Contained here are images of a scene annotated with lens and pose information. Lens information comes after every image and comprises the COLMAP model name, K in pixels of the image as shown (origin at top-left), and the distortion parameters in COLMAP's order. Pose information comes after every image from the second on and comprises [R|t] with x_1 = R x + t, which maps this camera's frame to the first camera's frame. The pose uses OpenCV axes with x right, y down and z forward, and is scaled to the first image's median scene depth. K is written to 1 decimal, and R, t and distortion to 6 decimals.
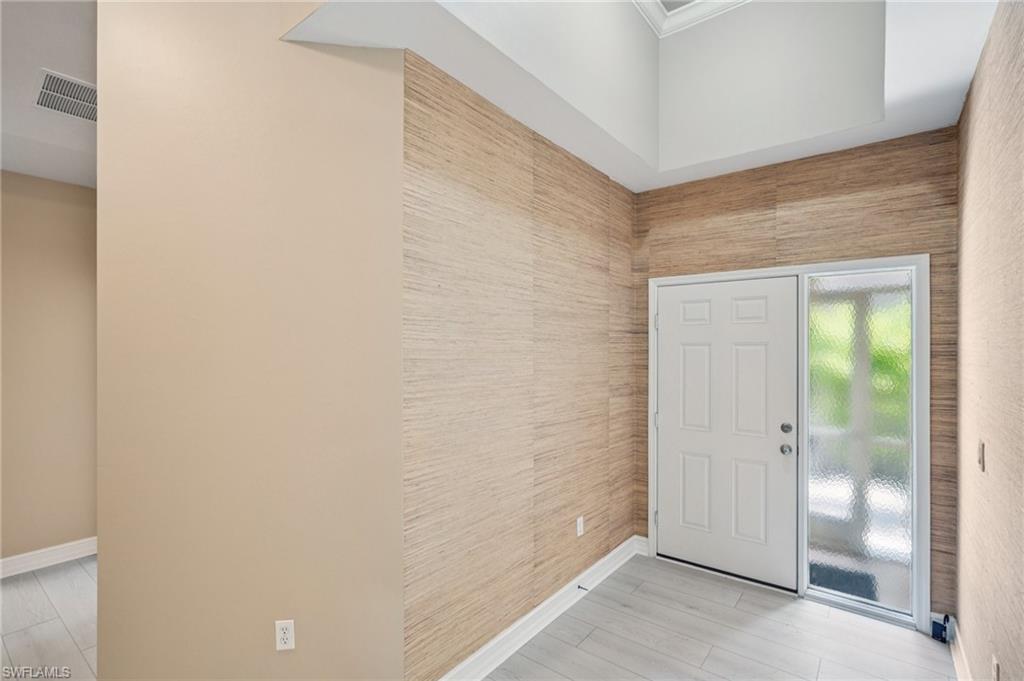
lens RADIAL K [[475.0, 0, 510.6], [0, 475.0, 345.7], [0, 0, 1]] dist [-0.001077, 0.000013]
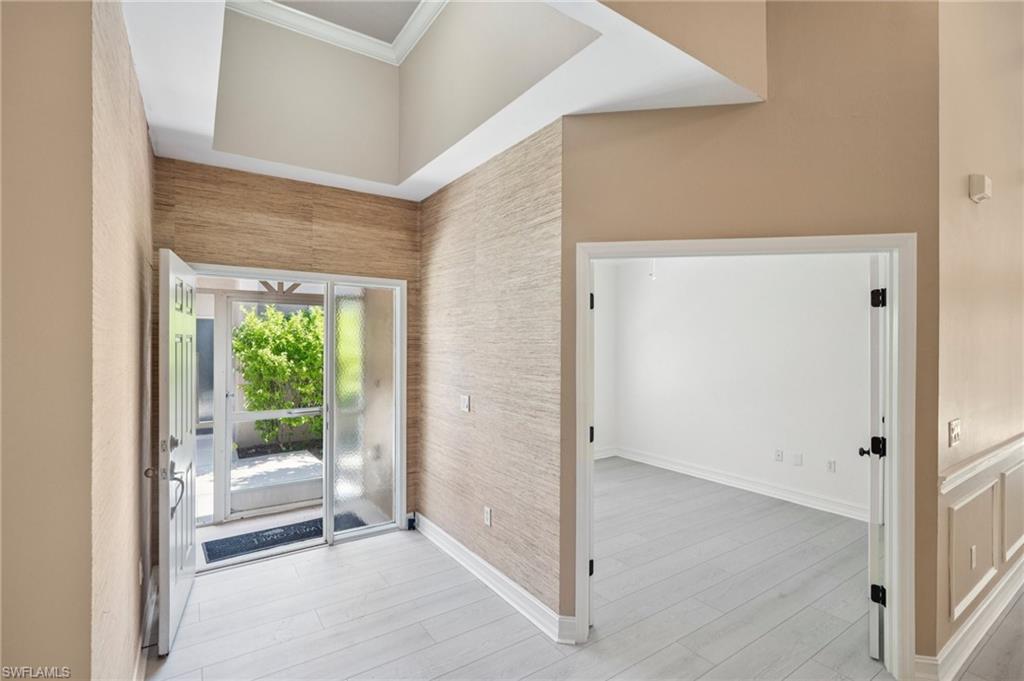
lens RADIAL K [[475.0, 0, 510.3], [0, 475.0, 341.3], [0, 0, 1]] dist [-0.001077, 0.000013]
pose [[0.310702, 0.000879, 0.950507, -0.410803], [-0.008809, 0.999959, 0.001955, -0.003076], [-0.950467, -0.008980, 0.310697, 0.181360]]
